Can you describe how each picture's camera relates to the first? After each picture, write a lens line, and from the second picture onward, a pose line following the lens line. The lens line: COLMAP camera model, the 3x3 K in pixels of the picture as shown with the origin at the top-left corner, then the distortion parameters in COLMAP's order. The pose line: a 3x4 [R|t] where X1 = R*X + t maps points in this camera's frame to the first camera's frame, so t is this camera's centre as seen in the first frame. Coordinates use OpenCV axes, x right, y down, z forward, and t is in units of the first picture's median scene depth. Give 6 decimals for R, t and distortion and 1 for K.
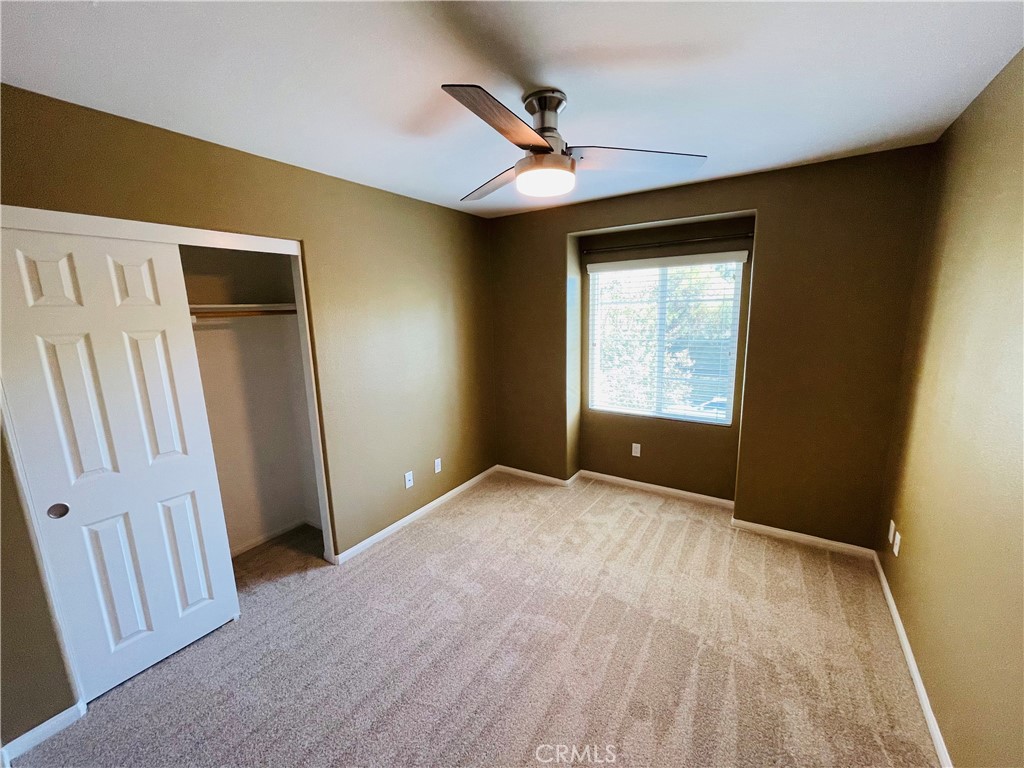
lens RADIAL K [[411.6, 0, 507.4], [0, 411.6, 385.0], [0, 0, 1]] dist [-0.000917, -0.003246]
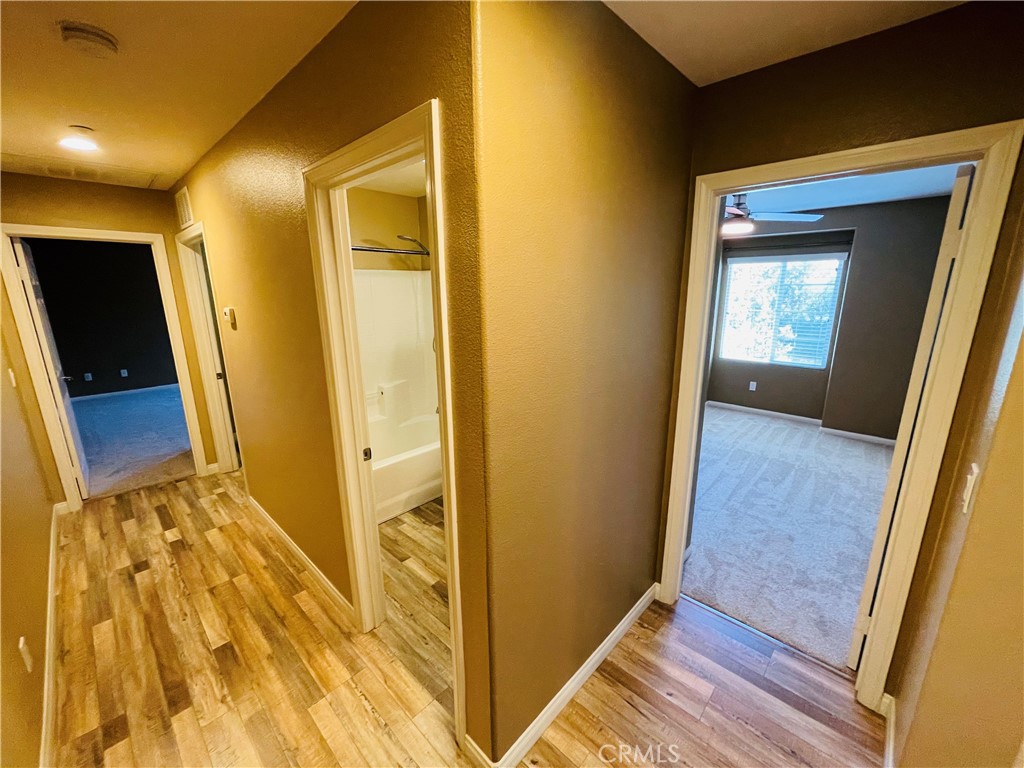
lens RADIAL K [[411.6, 0, 507.4], [0, 411.6, 385.0], [0, 0, 1]] dist [-0.000917, -0.003246]
pose [[0.984346, 0.057898, -0.166464, -0.355362], [-0.048889, 0.997135, 0.057716, 0.128575], [0.169329, -0.048674, 0.984357, -0.696174]]
